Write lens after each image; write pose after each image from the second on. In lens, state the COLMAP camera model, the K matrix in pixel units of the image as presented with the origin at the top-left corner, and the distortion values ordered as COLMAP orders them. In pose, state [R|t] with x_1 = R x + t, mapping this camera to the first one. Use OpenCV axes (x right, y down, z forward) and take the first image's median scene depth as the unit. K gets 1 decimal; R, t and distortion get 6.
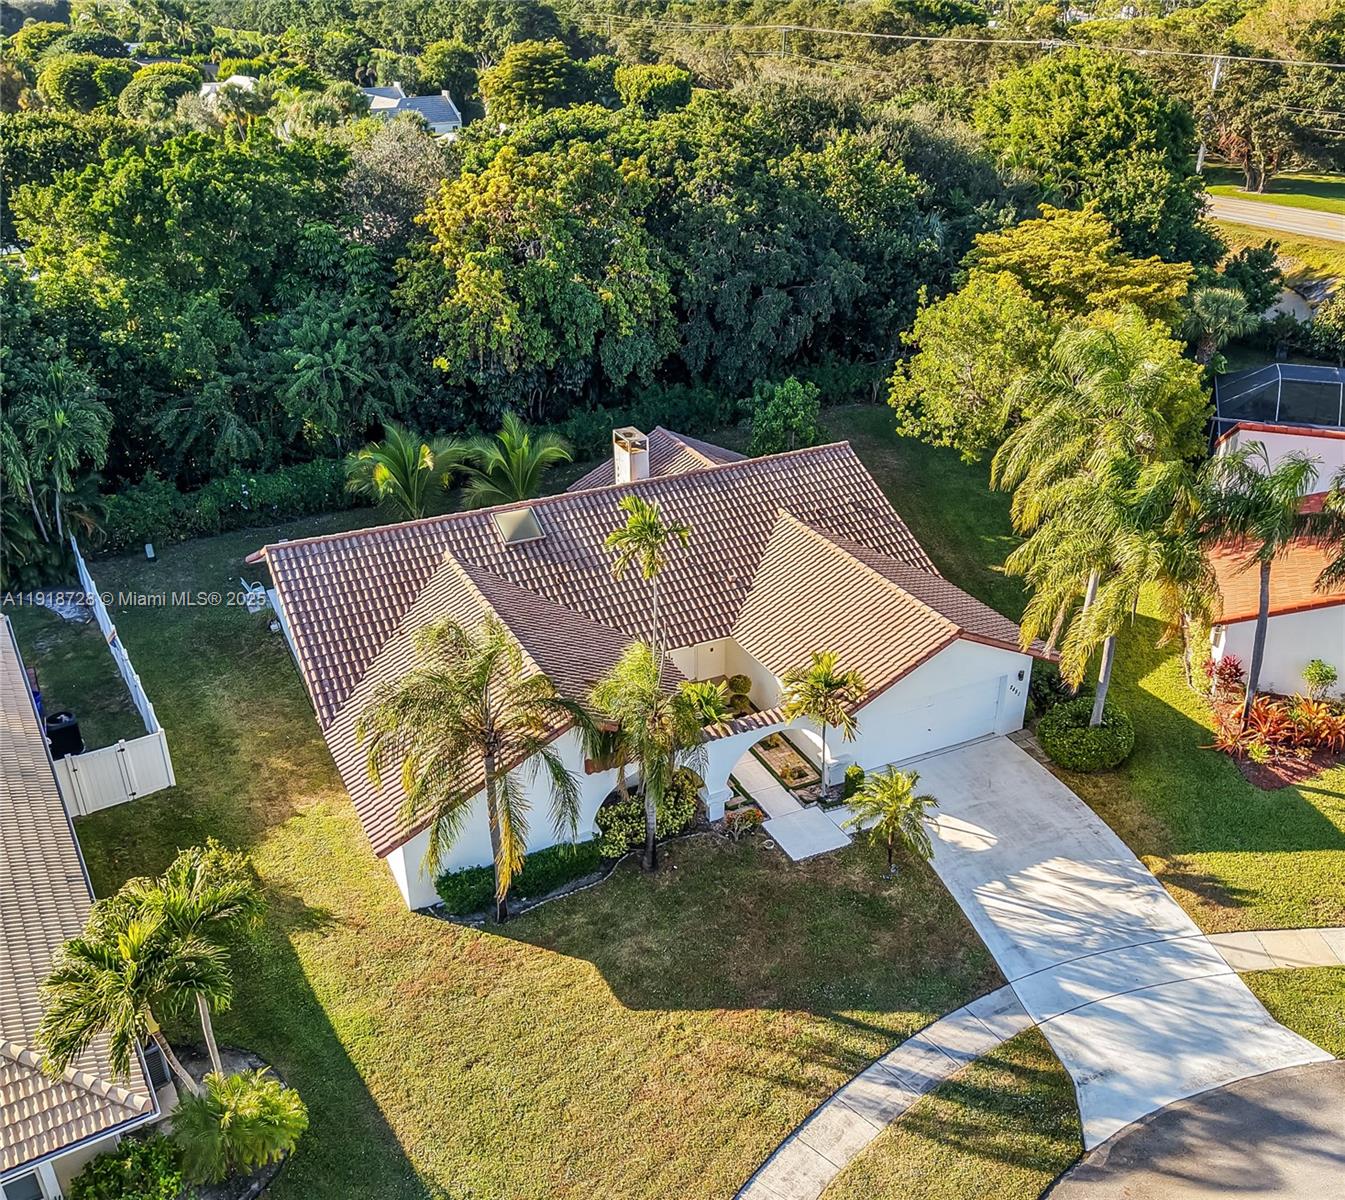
lens RADIAL K [[1270.7, 0, 672.5], [0, 1270.7, 600.0], [0, 0, 1]] dist [0.084341, -0.116496]
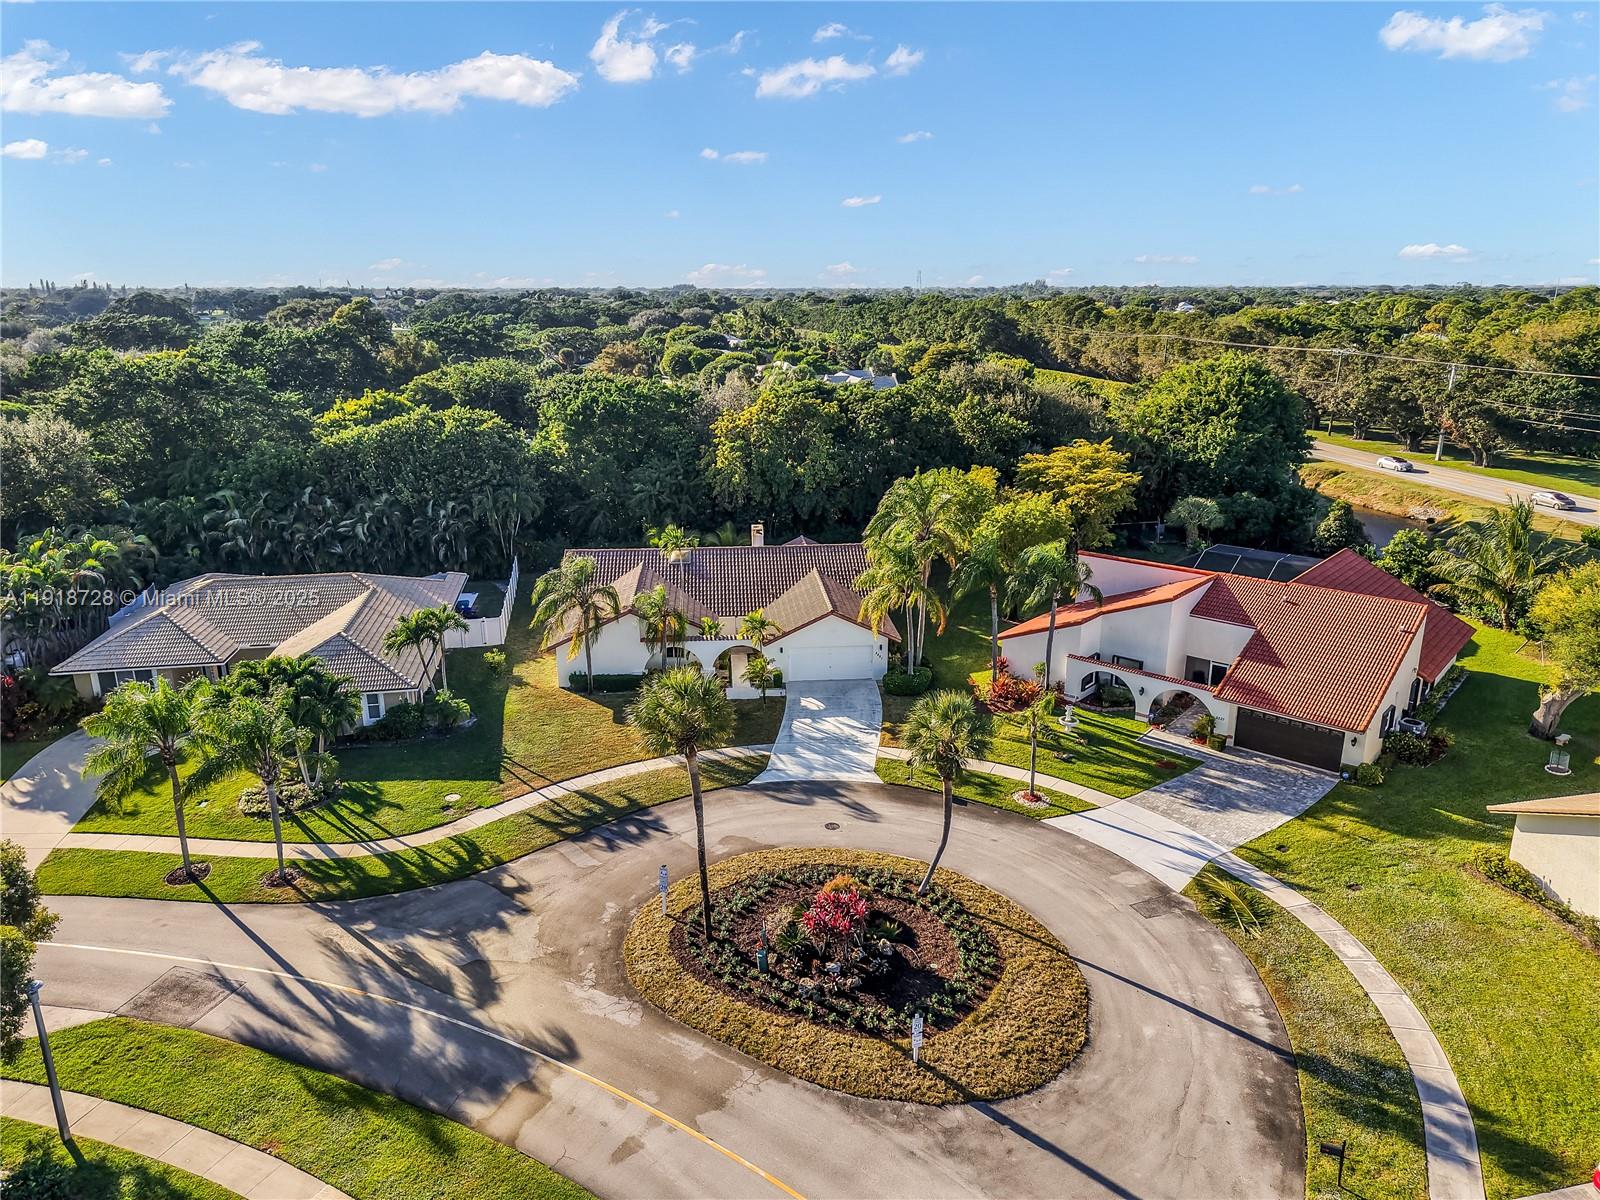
lens RADIAL K [[1128.5, 0, 800.0], [0, 1128.5, 600.0], [0, 0, 1]] dist [0.008385, 0.000755]
pose [[0.927556, 0.101465, -0.359646, 0.927362], [-0.165918, 0.974187, -0.153072, 0.329373], [0.334831, 0.201654, 0.920448, -0.777530]]
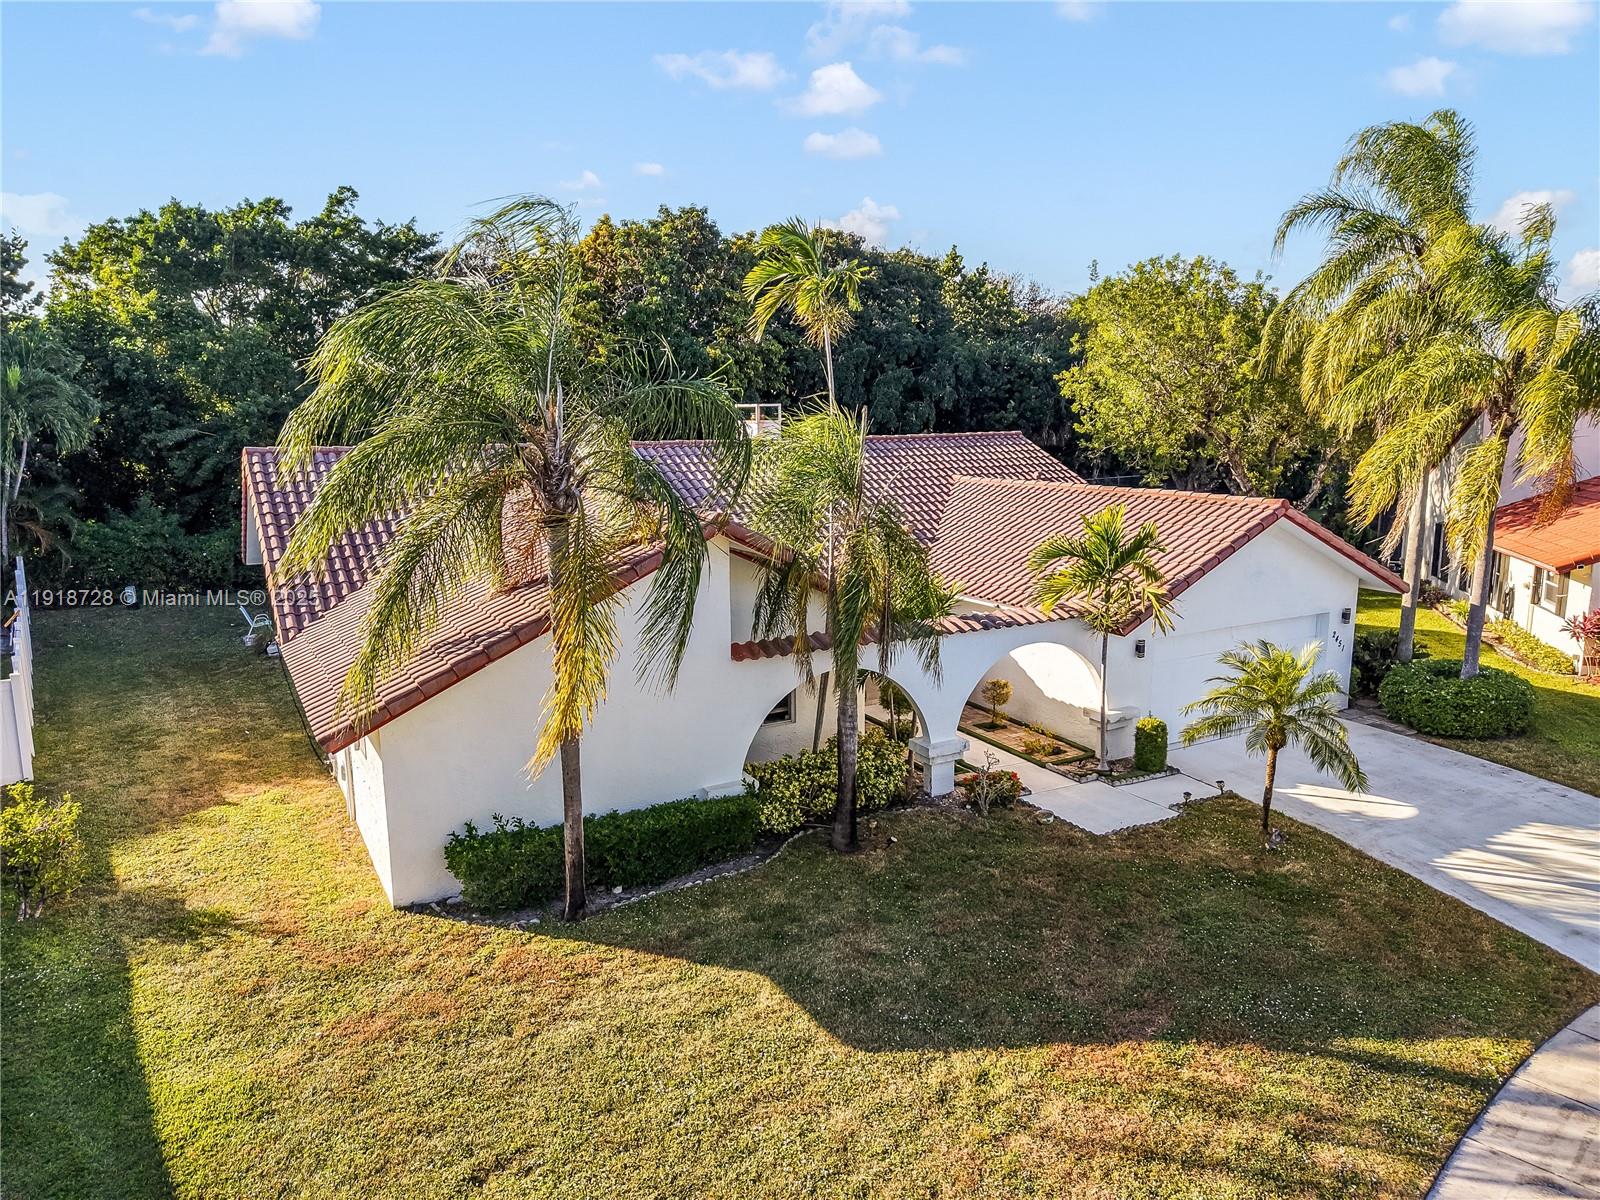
lens RADIAL K [[1087.5, 0, 794.2], [0, 1087.5, 573.7], [0, 0, 1]] dist [0.007081, 0.007443]
pose [[0.998392, -0.013031, 0.055170, -0.068290], [0.029726, 0.949031, -0.313778, 0.256728], [-0.048269, 0.314914, 0.947892, 0.541204]]
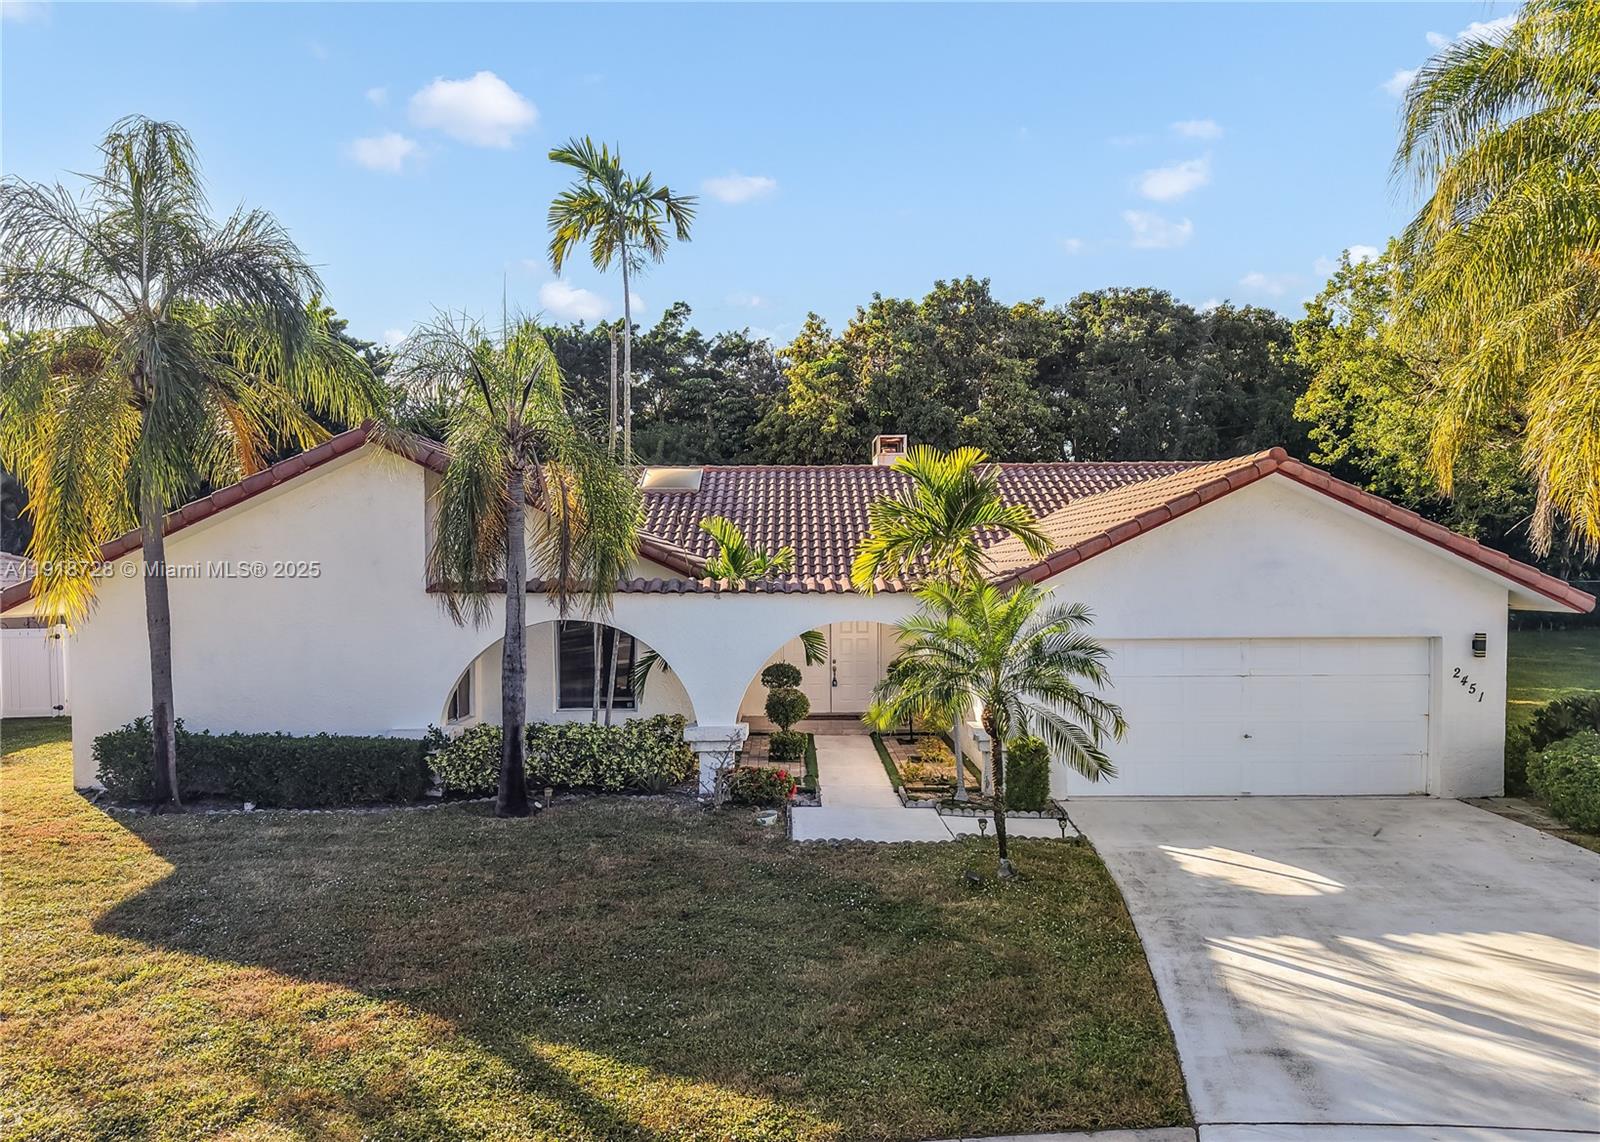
lens RADIAL K [[1092.3, 0, 791.3], [0, 1092.3, 594.0], [0, 0, 1]] dist [0.003784, 0.004713]
pose [[0.898383, 0.007132, -0.439154, 0.270133], [-0.197927, 0.899161, -0.390300, 0.288997], [0.392087, 0.437560, 0.809203, 0.707617]]
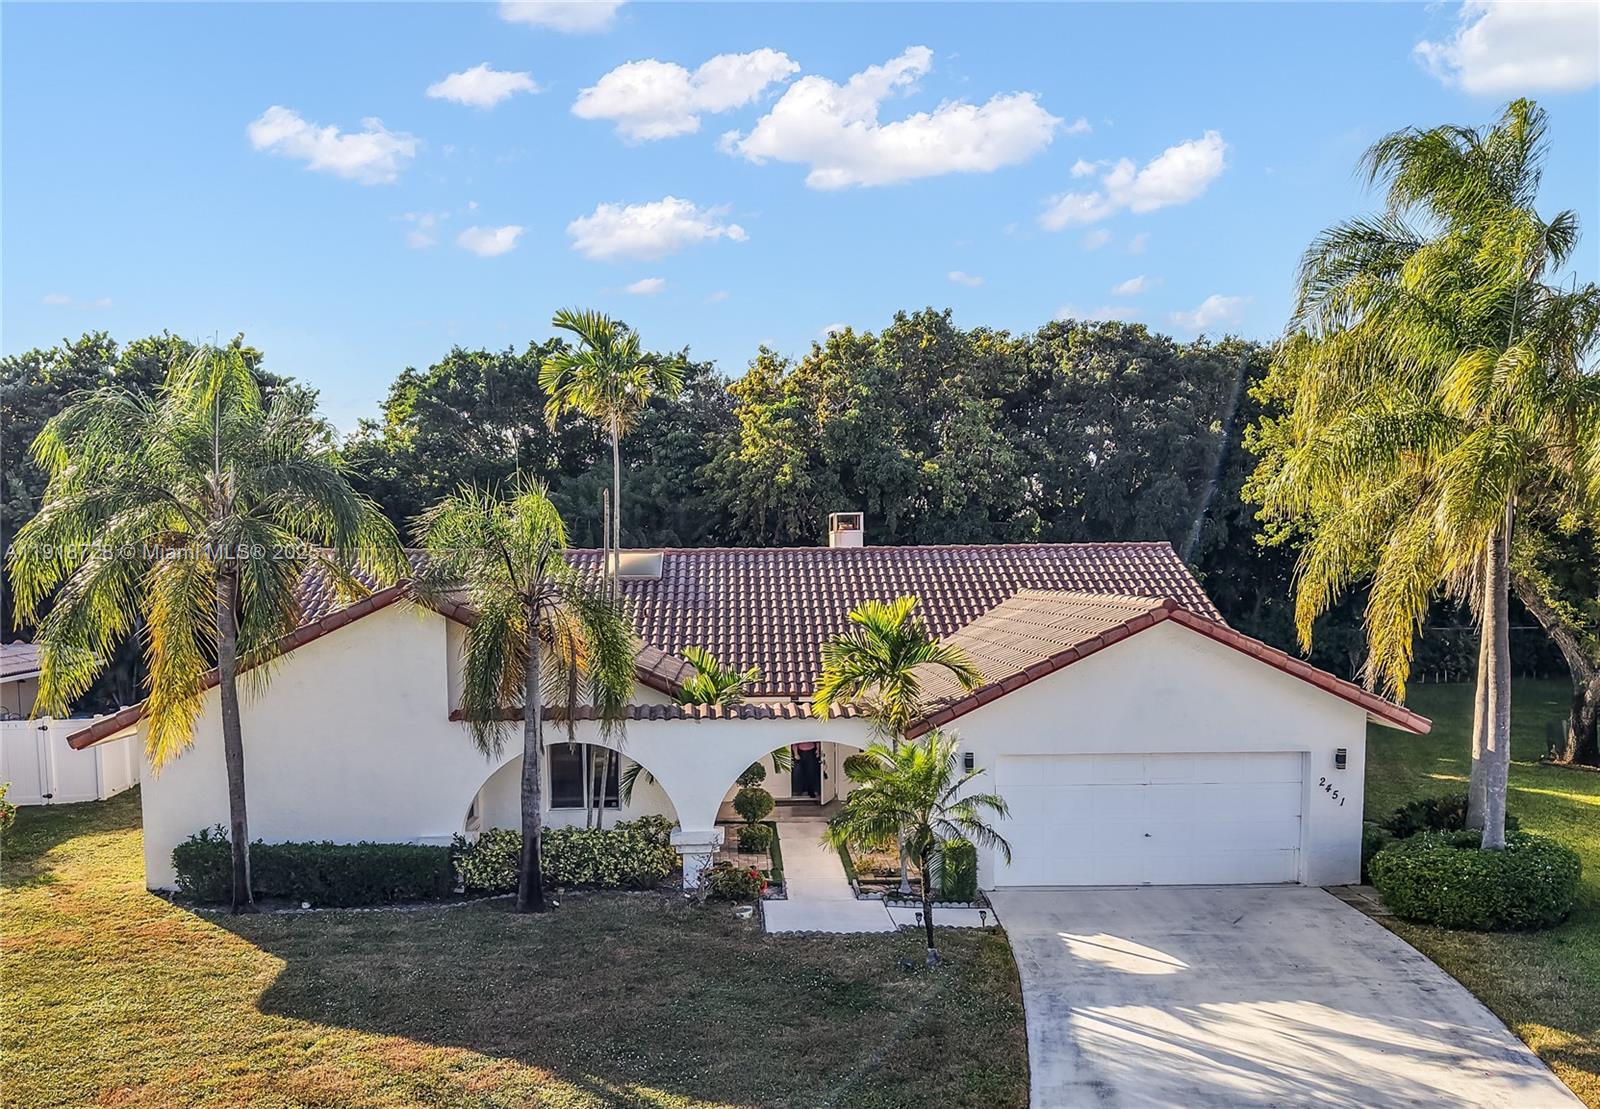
lens RADIAL K [[1313.3, 0, 762.4], [0, 1313.3, 661.6], [0, 0, 1]] dist [0.041837, -0.058785]
pose [[0.908726, 0.026290, -0.416564, 0.339059], [-0.184850, 0.920155, -0.345174, 0.307536], [0.374228, 0.390670, 0.841029, 0.521593]]
